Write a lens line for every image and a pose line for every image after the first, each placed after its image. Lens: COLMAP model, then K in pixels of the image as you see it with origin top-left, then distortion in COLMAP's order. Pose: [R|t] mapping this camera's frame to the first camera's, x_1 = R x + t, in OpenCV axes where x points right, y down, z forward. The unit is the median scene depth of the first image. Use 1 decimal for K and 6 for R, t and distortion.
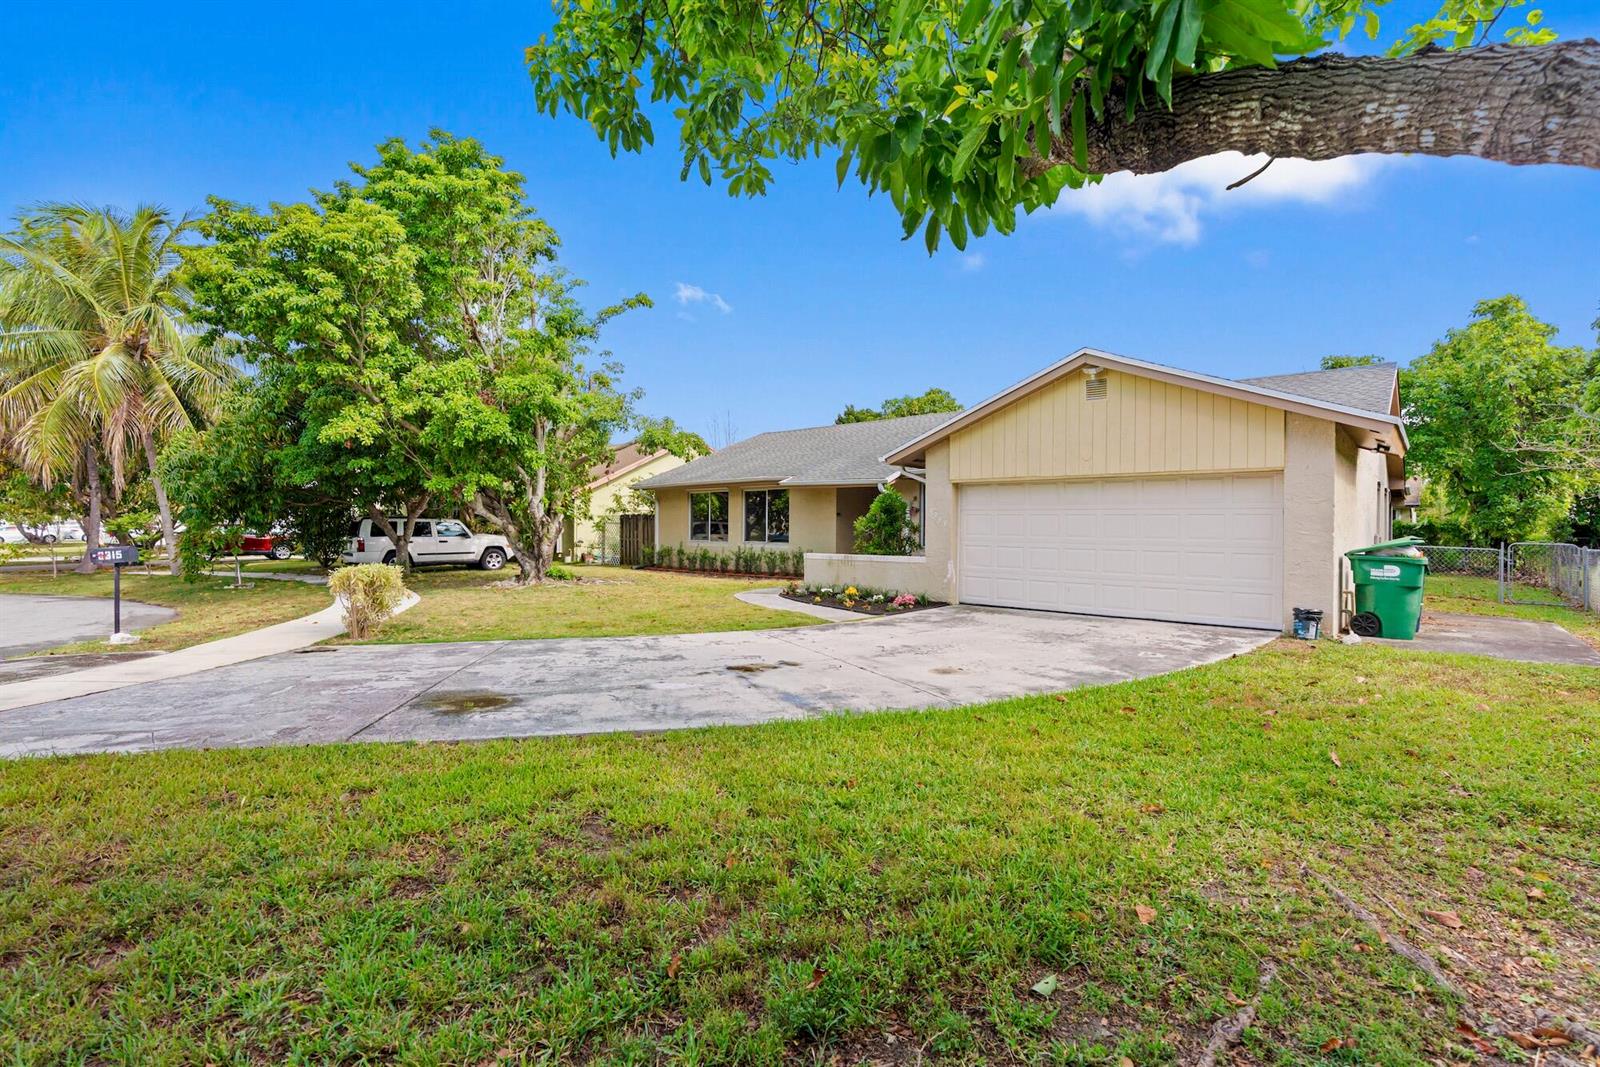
lens RADIAL K [[727.8, 0, 798.3], [0, 727.8, 532.4], [0, 0, 1]] dist [0.002236, 0.000263]
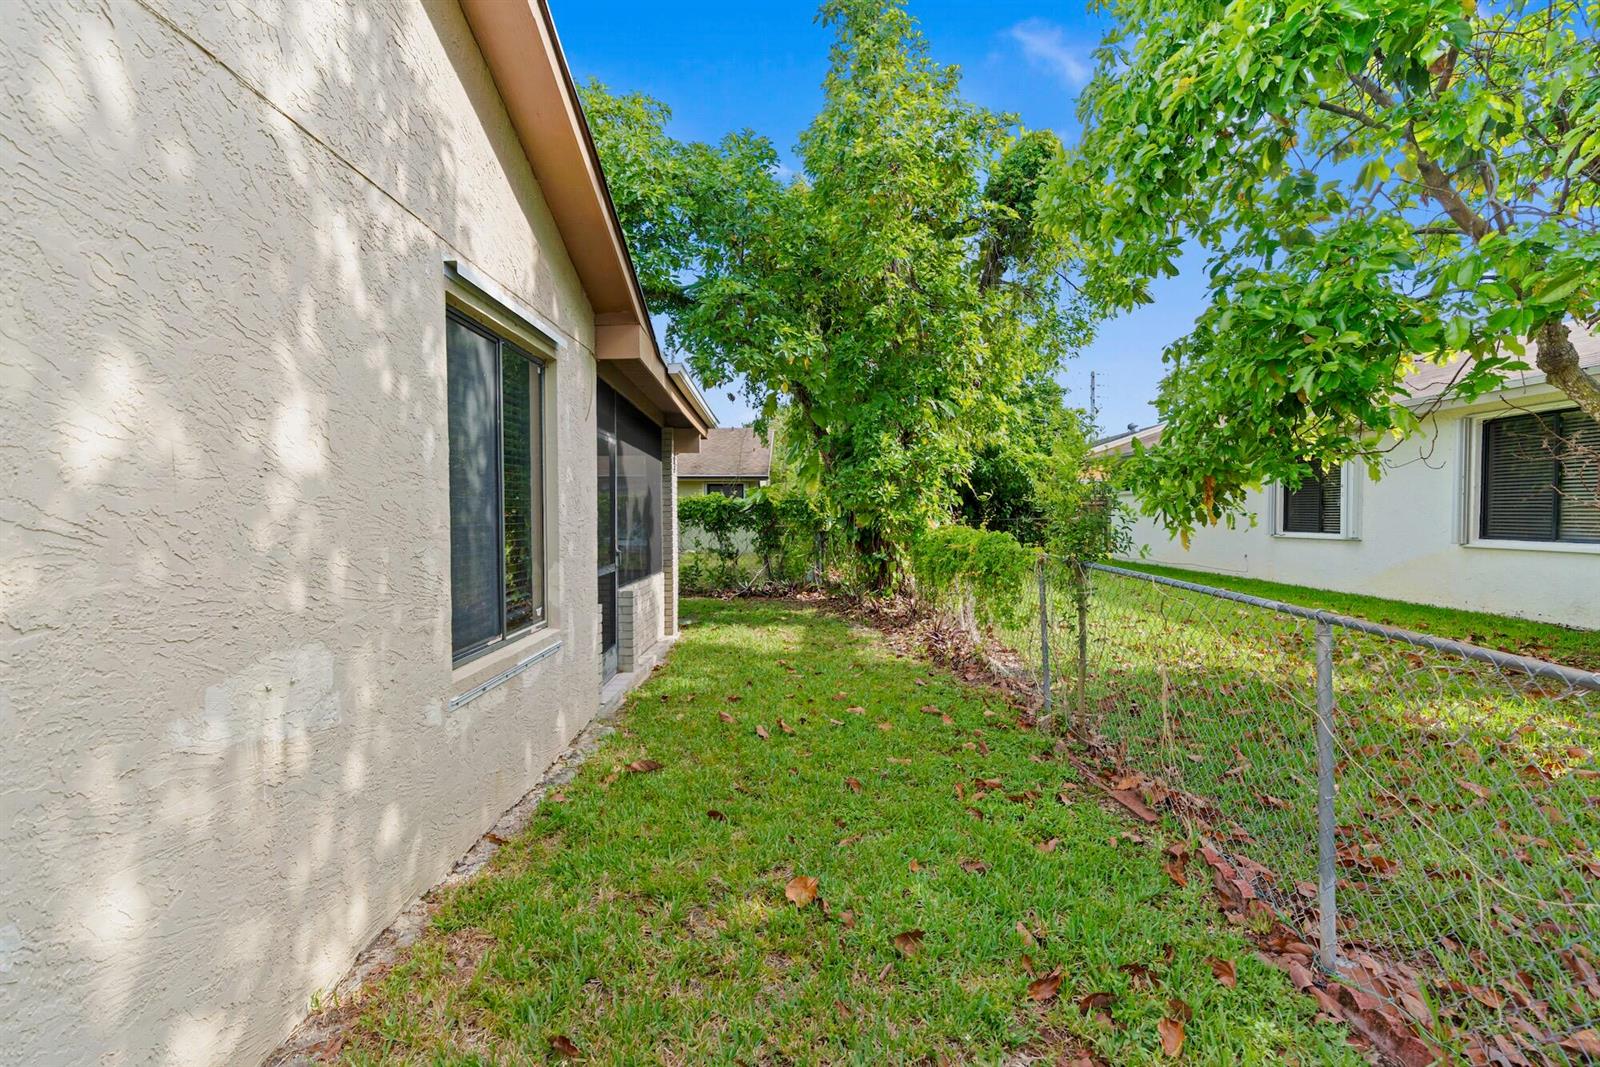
lens RADIAL K [[727.8, 0, 800.1], [0, 727.8, 529.7], [0, 0, 1]] dist [0.002236, 0.000263]
pose [[0.751449, -0.019905, 0.659490, 0.610887], [0.007549, 0.999739, 0.021574, -0.002536], [-0.659748, -0.011233, 0.751403, 0.669472]]
